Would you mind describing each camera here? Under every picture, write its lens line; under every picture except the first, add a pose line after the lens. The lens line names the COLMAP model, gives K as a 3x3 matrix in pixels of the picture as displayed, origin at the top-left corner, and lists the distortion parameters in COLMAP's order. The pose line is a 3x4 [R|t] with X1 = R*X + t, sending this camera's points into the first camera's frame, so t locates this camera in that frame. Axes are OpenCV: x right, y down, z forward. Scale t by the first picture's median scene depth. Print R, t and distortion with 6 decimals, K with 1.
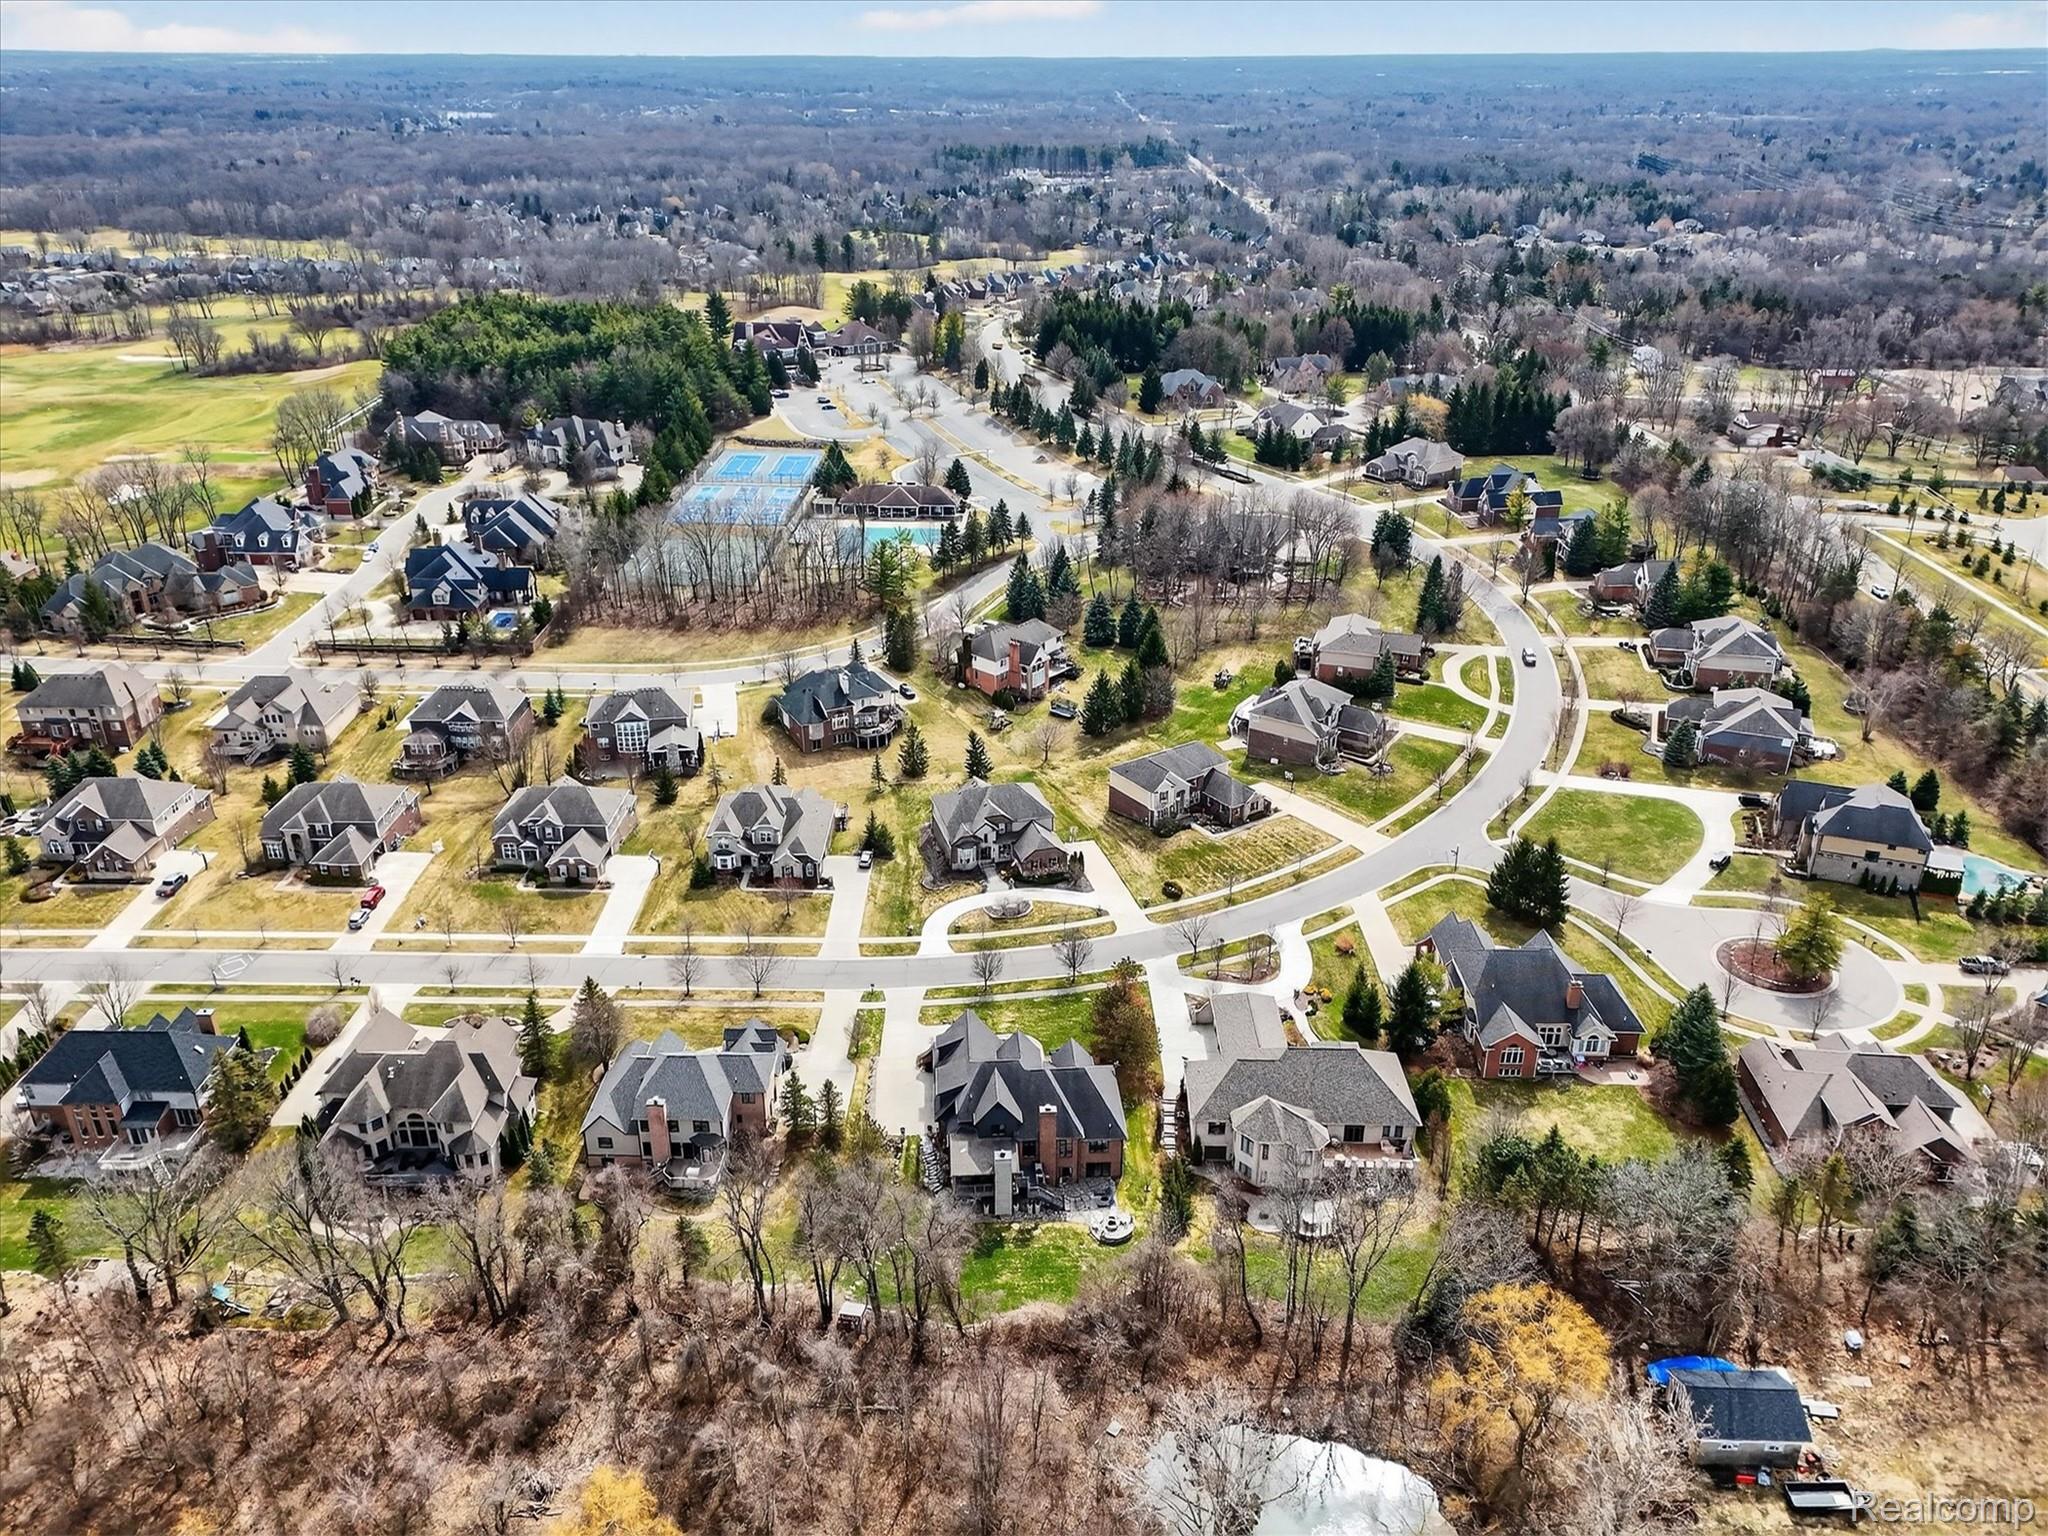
lens RADIAL K [[1469.9, 0, 1024.0], [0, 1469.9, 768.0], [0, 0, 1]] dist [0.134247, -0.198666]
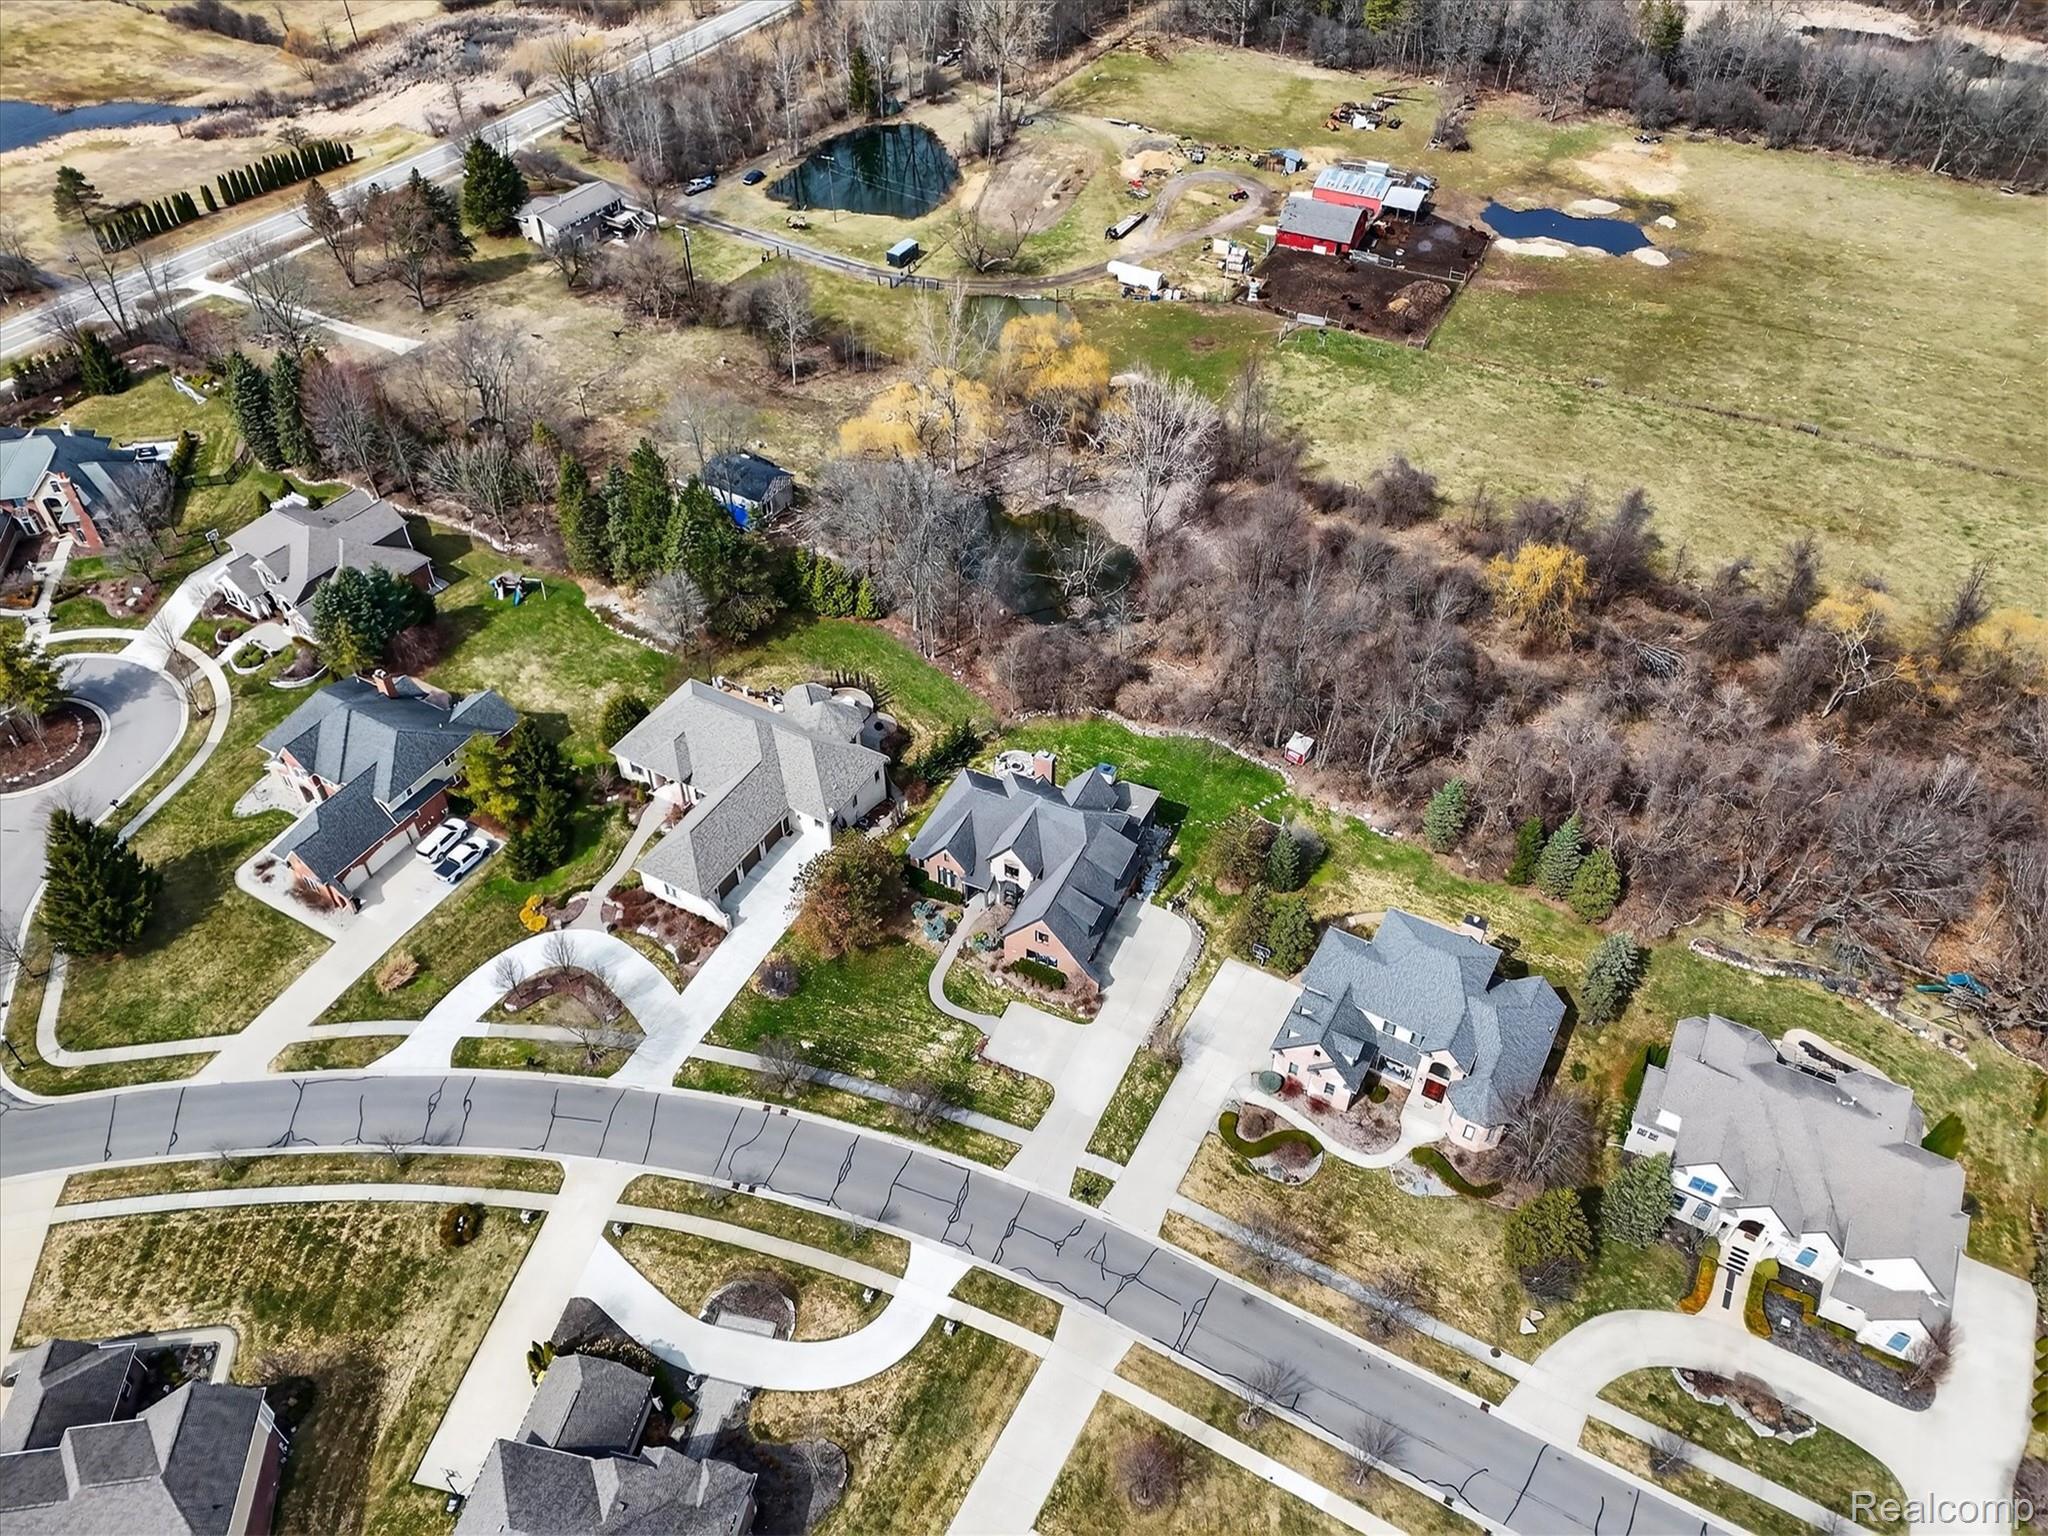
lens RADIAL K [[1469.9, 0, 1024.0], [0, 1469.9, 768.0], [0, 0, 1]] dist [0.134247, -0.198666]
pose [[-0.877356, -0.333034, 0.345448, -0.205745], [0.206890, 0.387017, 0.898562, -0.416167], [-0.432946, 0.859829, -0.270650, 0.909011]]
